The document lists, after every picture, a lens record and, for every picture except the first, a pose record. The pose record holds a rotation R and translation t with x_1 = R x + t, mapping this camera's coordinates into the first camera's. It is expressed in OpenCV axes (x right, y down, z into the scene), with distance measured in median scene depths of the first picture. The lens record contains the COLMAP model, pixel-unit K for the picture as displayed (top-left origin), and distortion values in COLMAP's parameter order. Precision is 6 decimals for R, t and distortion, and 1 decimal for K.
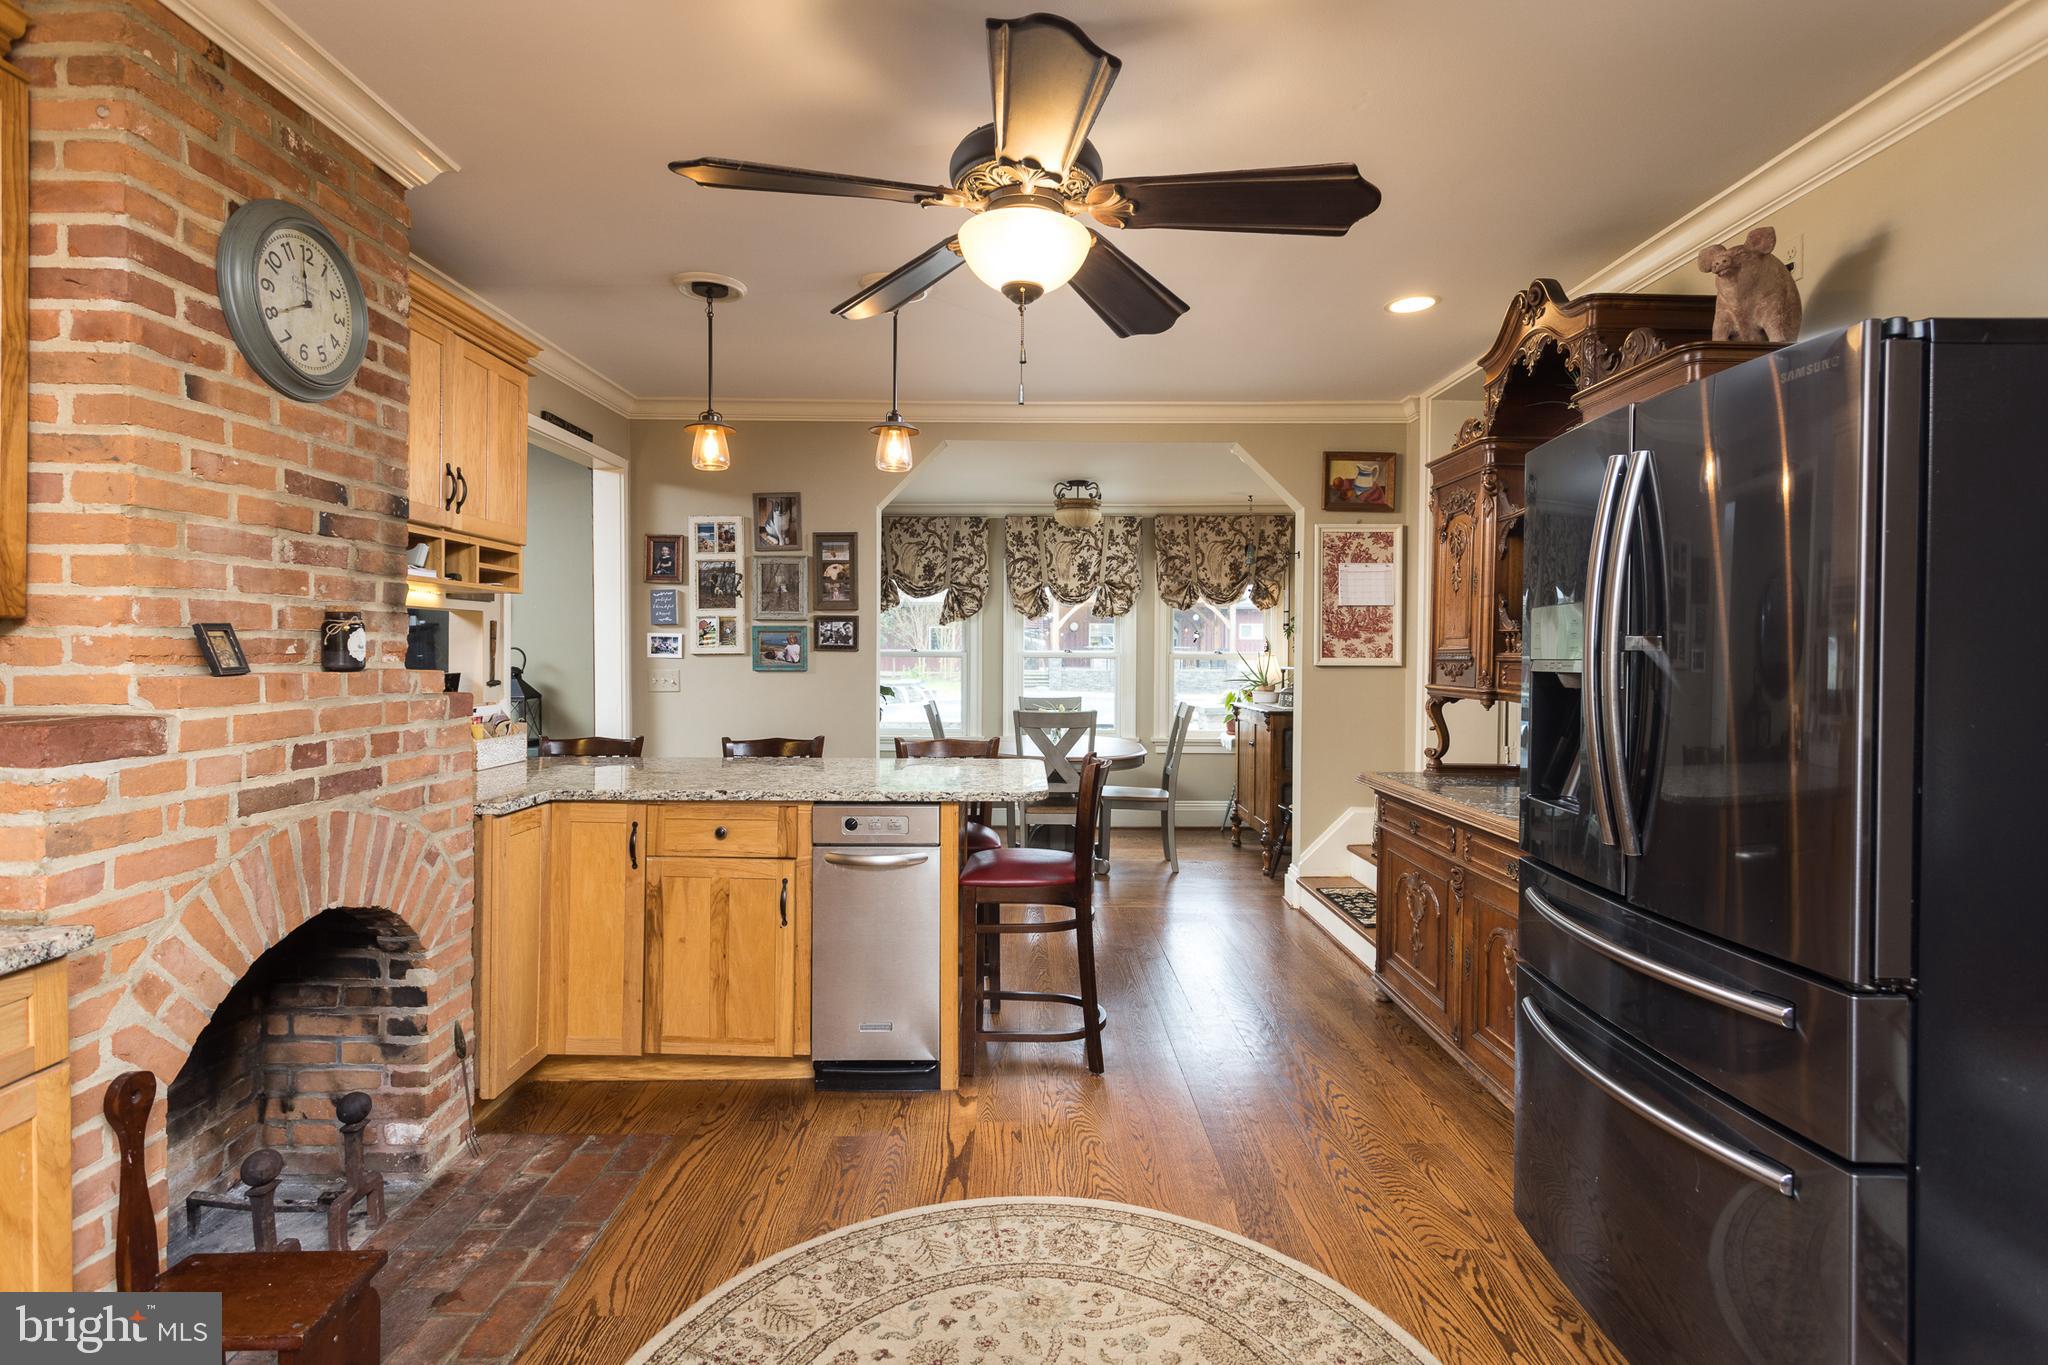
lens RADIAL K [[1038.5, 0, 1007.2], [0, 1038.5, 664.1], [0, 0, 1]] dist [-0.010269, 0.001635]
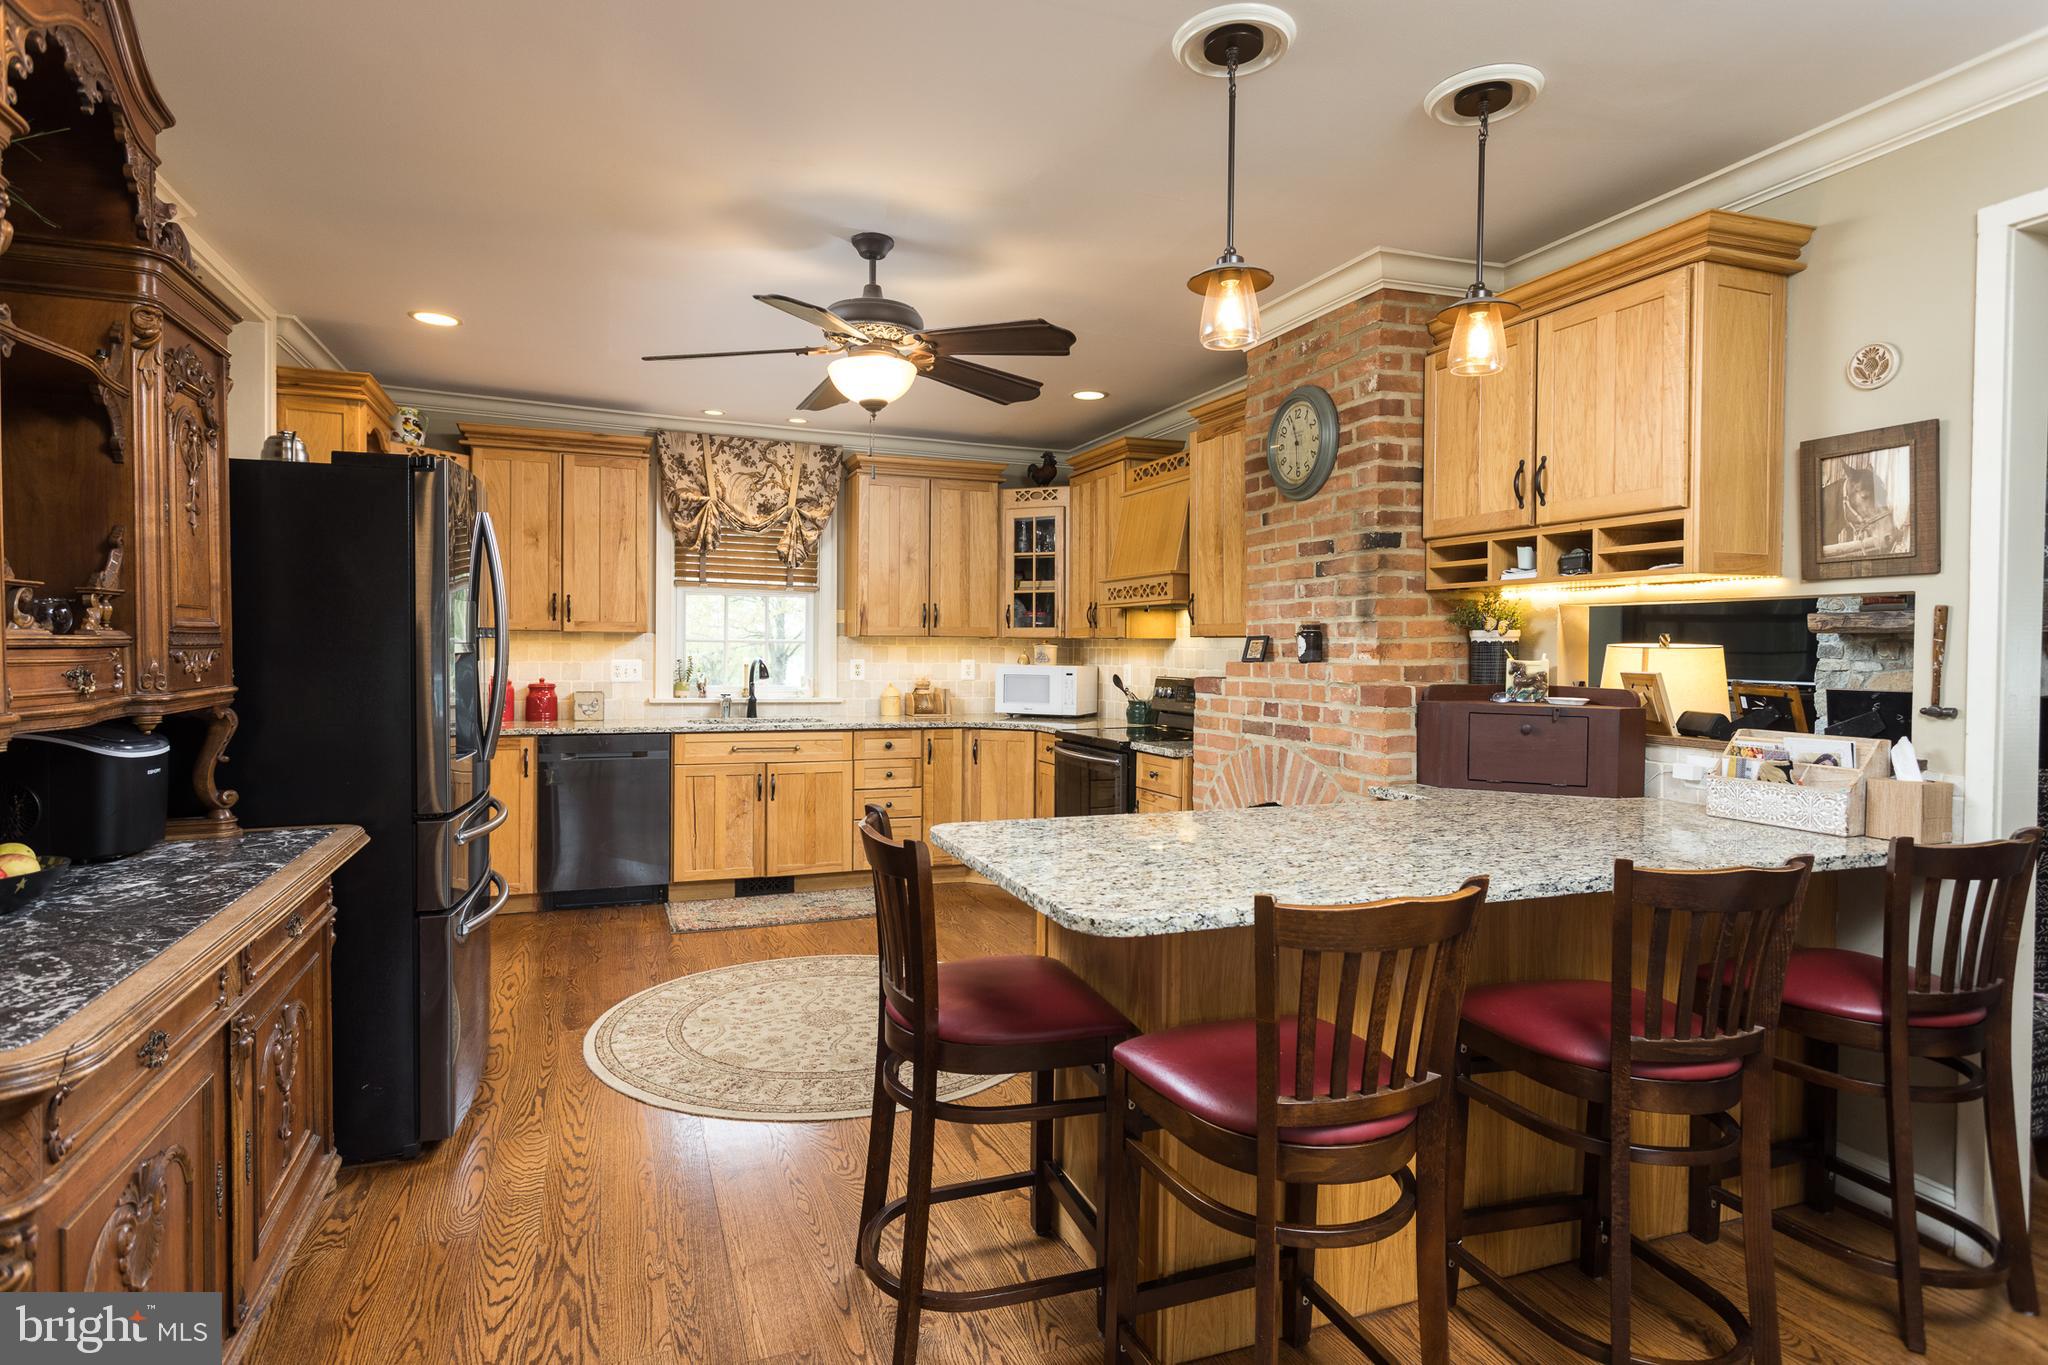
lens RADIAL K [[1038.5, 0, 1026.7], [0, 1038.5, 658.3], [0, 0, 1]] dist [-0.010269, 0.001635]
pose [[-0.926866, -0.008412, -0.375298, 0.360571], [-0.017336, 0.999641, 0.020406, -0.026678], [0.374992, 0.025419, -0.926680, 2.427320]]
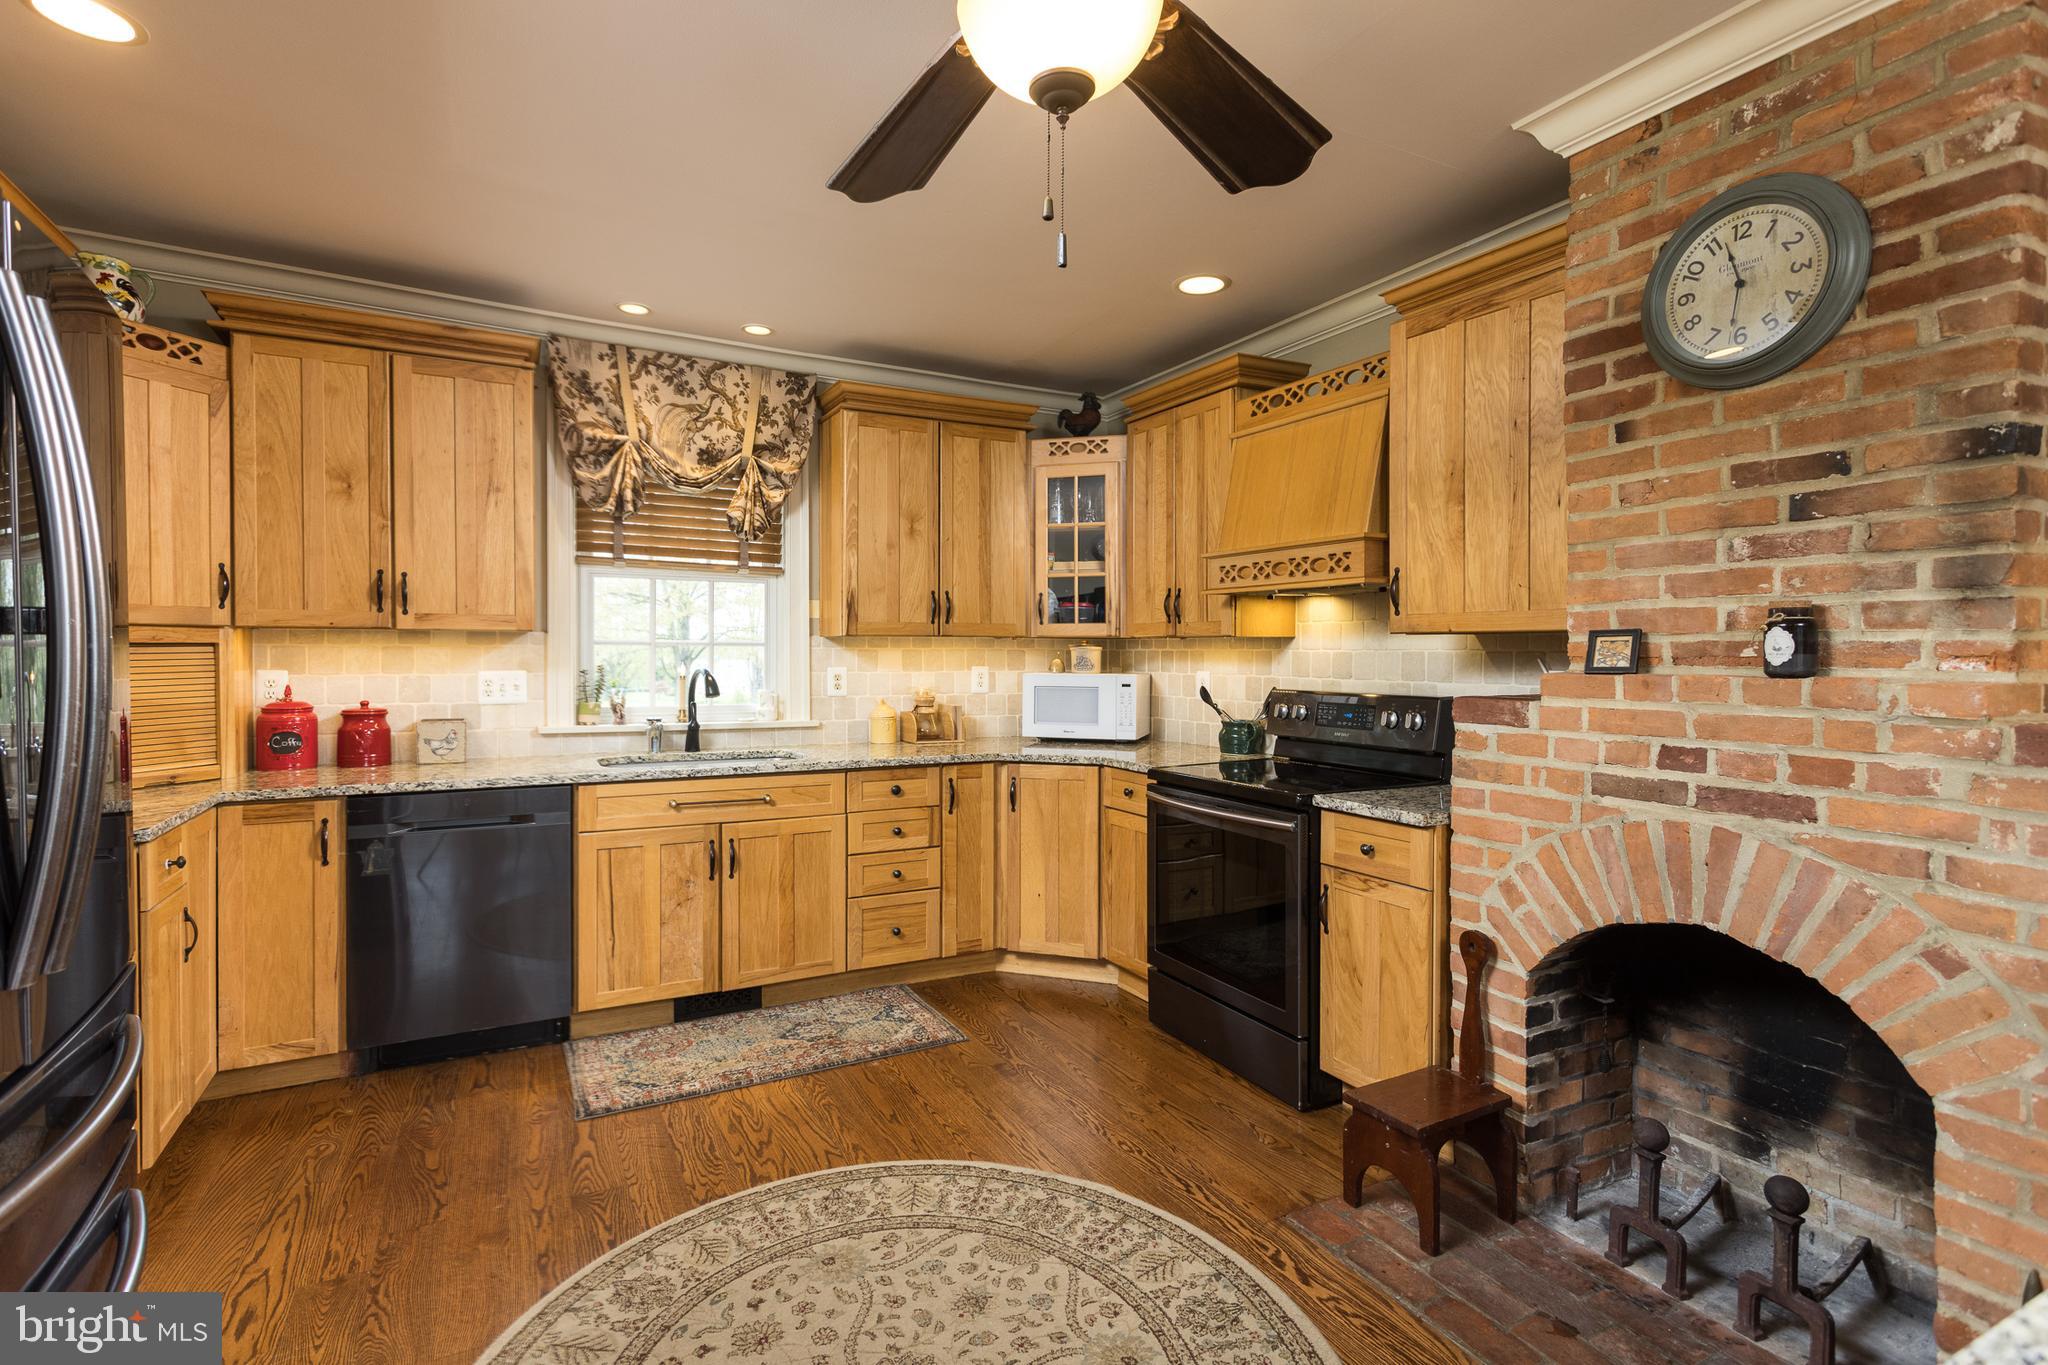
lens RADIAL K [[978.6, 0, 1031.1], [0, 978.6, 662.5], [0, 0, 1]] dist [0.009933, -0.001878]
pose [[-0.879984, -0.001153, -0.475002, 0.315040], [-0.013346, 0.999662, 0.022298, -0.016285], [0.474816, 0.025961, -0.879702, 1.503981]]
